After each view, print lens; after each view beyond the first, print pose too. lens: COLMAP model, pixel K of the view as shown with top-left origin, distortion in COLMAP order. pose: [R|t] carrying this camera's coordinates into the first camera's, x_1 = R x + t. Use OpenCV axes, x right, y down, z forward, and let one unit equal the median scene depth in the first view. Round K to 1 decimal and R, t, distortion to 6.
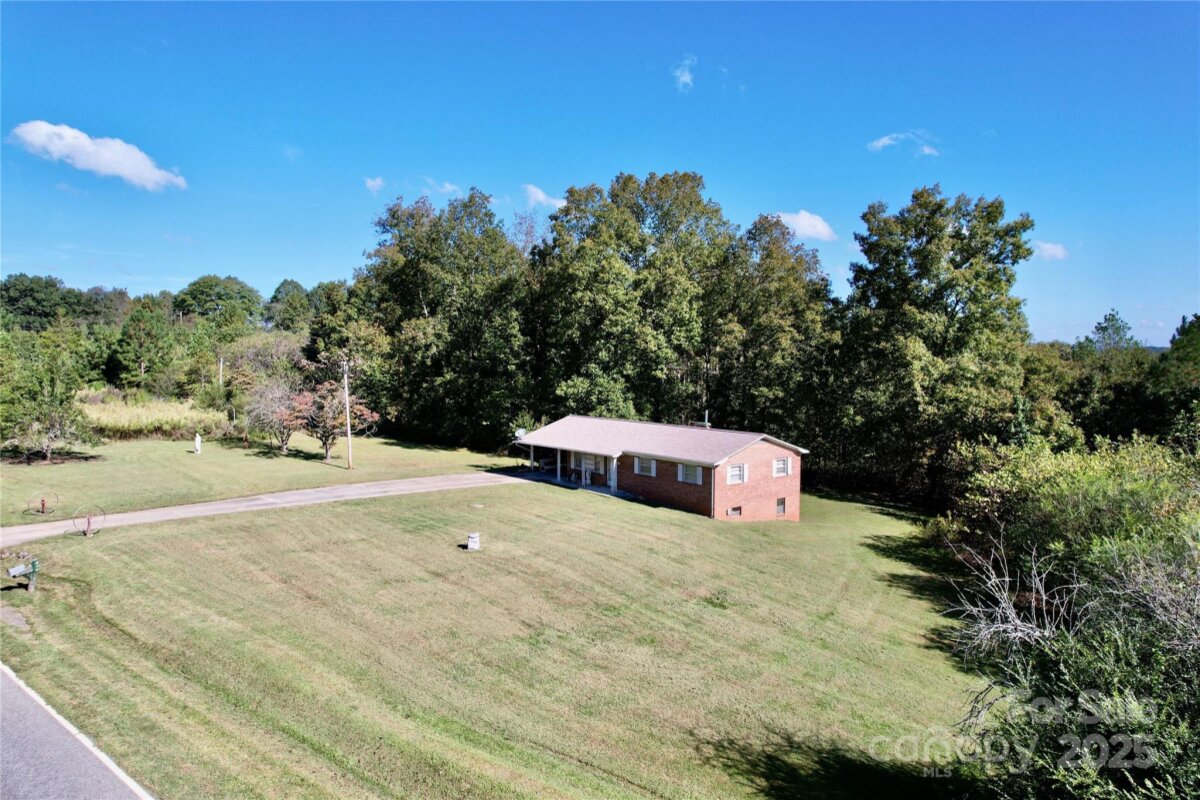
lens RADIAL K [[765.6, 0, 600.7], [0, 765.6, 405.1], [0, 0, 1]] dist [-0.077423, 0.066930]
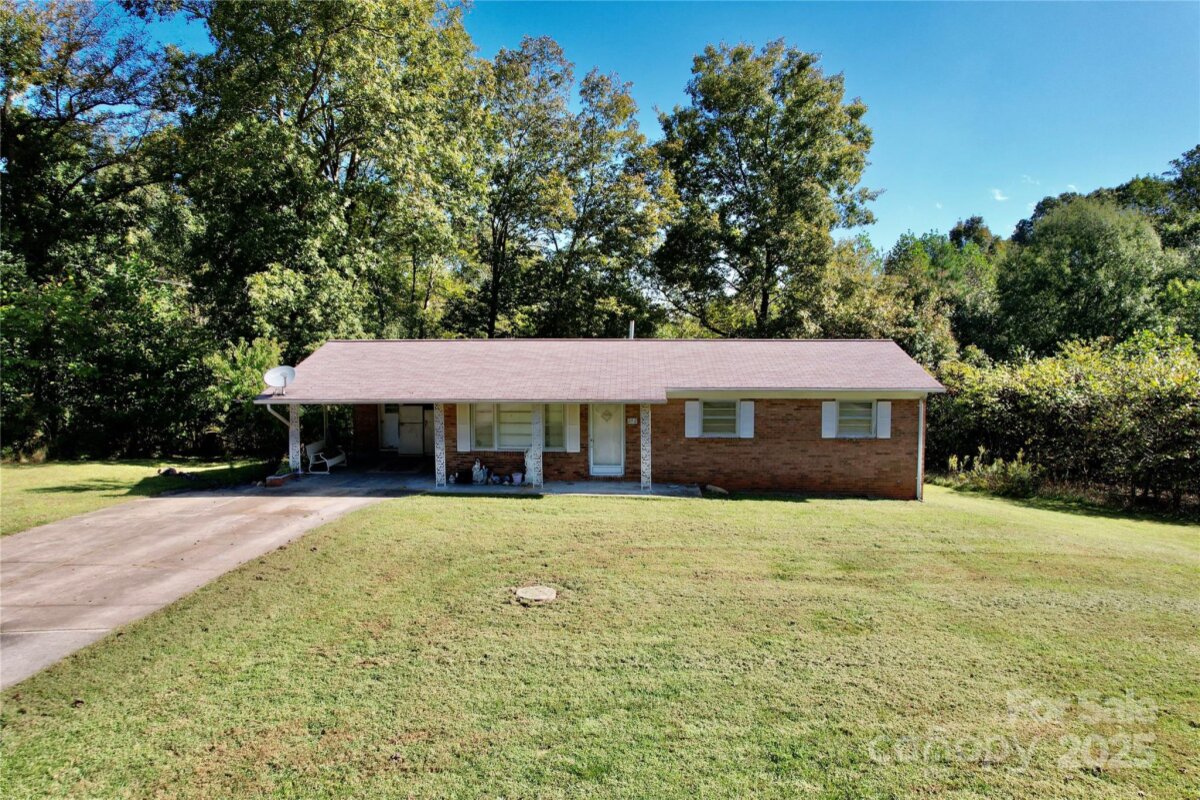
lens RADIAL K [[765.6, 0, 600.7], [0, 765.6, 405.1], [0, 0, 1]] dist [-0.077423, 0.066930]
pose [[0.679807, -0.060775, 0.730869, -0.249508], [0.049029, 0.998097, 0.037392, 0.040872], [-0.731751, 0.010415, 0.681493, 0.585518]]
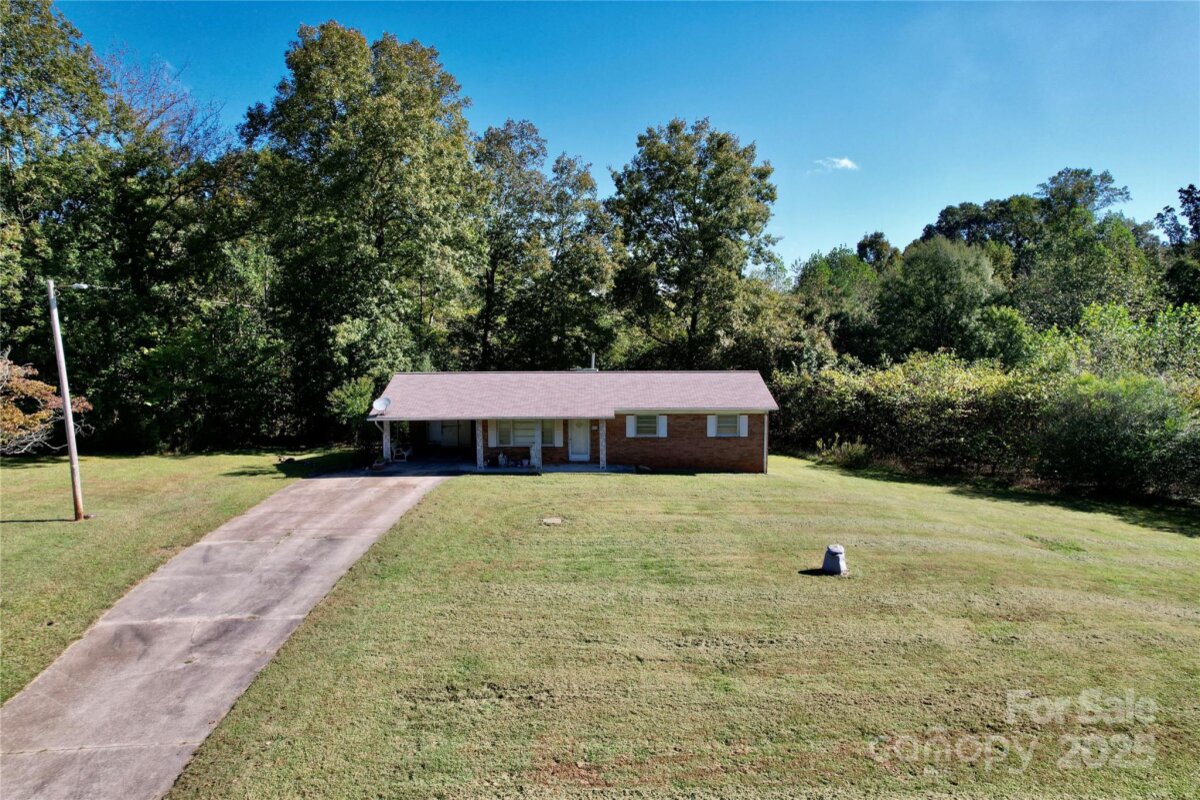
lens RADIAL K [[765.6, 0, 600.7], [0, 765.6, 405.1], [0, 0, 1]] dist [-0.077423, 0.066930]
pose [[0.639236, -0.097048, 0.762862, -0.427366], [0.053544, 0.995214, 0.081740, -0.003318], [-0.767144, -0.011404, 0.641374, 0.433603]]
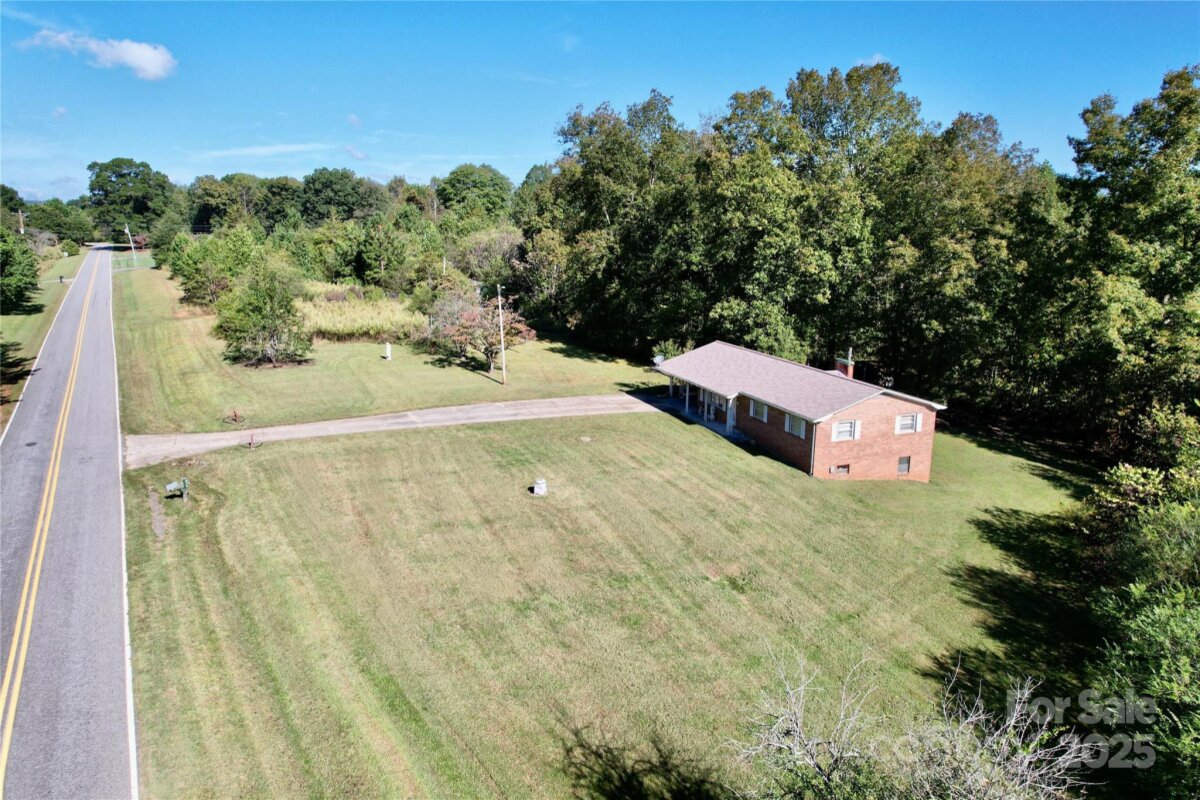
lens RADIAL K [[765.6, 0, 600.7], [0, 765.6, 405.1], [0, 0, 1]] dist [-0.077423, 0.066930]
pose [[0.940526, 0.075321, -0.331267, 0.148732], [-0.019761, 0.985591, 0.167990, -0.066234], [0.339147, -0.151453, 0.928462, 0.030963]]
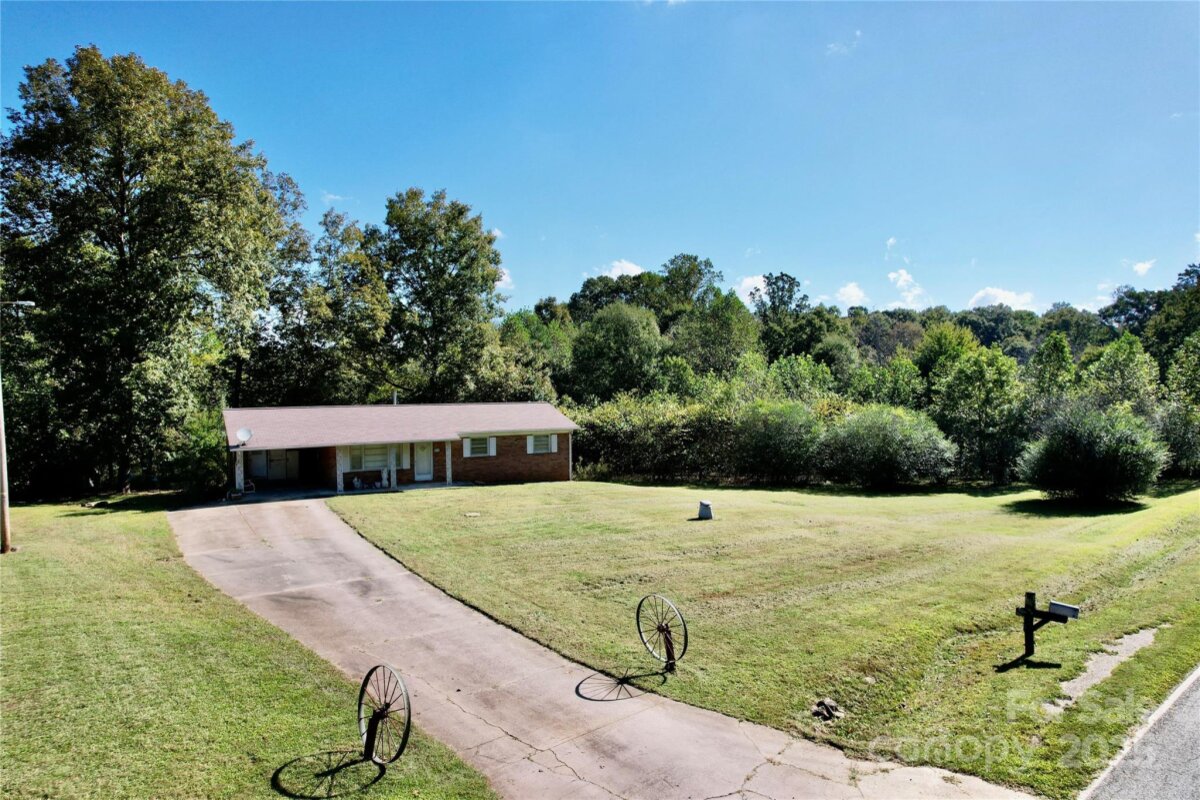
lens RADIAL K [[765.6, 0, 600.7], [0, 765.6, 405.1], [0, 0, 1]] dist [-0.077423, 0.066930]
pose [[0.186685, -0.042547, 0.981498, -0.617724], [0.064416, 0.997442, 0.030986, 0.010561], [-0.980306, 0.057439, 0.188949, 0.543316]]
